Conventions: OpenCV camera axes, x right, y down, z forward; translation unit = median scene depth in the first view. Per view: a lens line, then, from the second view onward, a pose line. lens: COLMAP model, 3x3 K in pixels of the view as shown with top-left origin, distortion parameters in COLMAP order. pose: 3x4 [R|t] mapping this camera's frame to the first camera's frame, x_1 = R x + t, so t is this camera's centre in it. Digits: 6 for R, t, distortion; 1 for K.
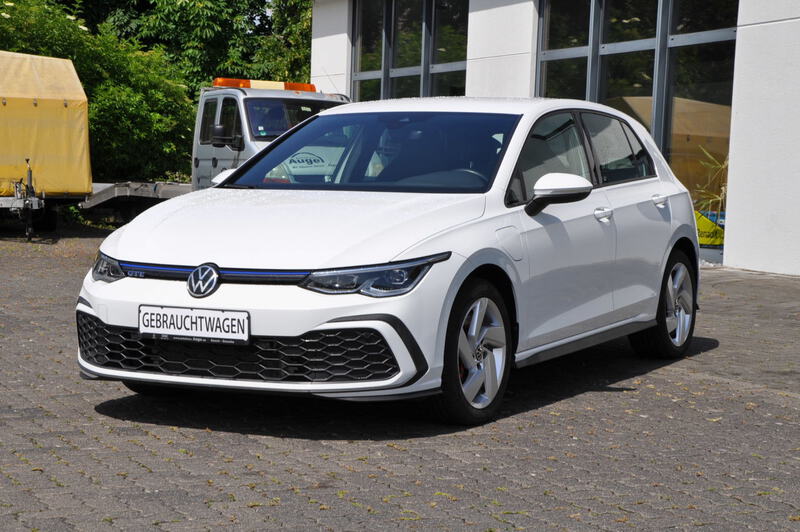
lens RADIAL K [[1652.0, 0, 394.3], [0, 1652.0, 266.0], [0, 0, 1]] dist [0.514564, 0.000000]
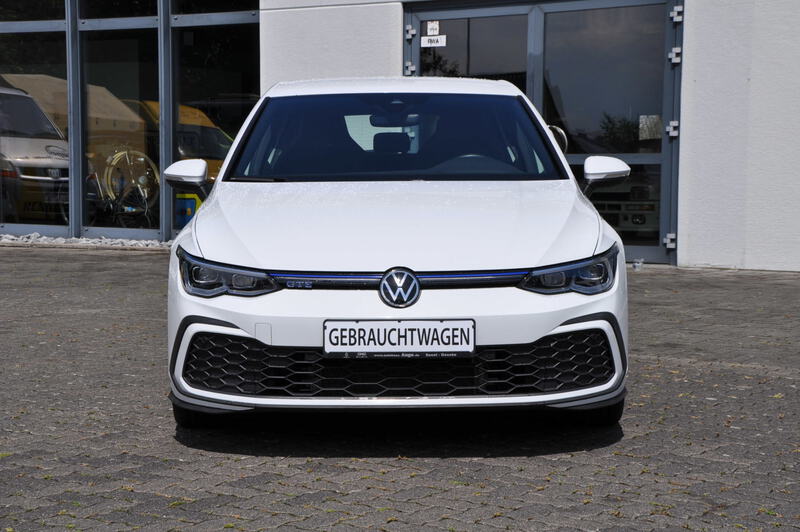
lens RADIAL K [[1652.0, 0, 398.5], [0, 1652.0, 272.0], [0, 0, 1]] dist [0.514564, 0.000000]
pose [[0.872261, -0.054703, 0.485972, -0.541885], [0.047502, 0.998502, 0.027136, -0.023420], [-0.486729, -0.000585, 0.873553, 0.239932]]
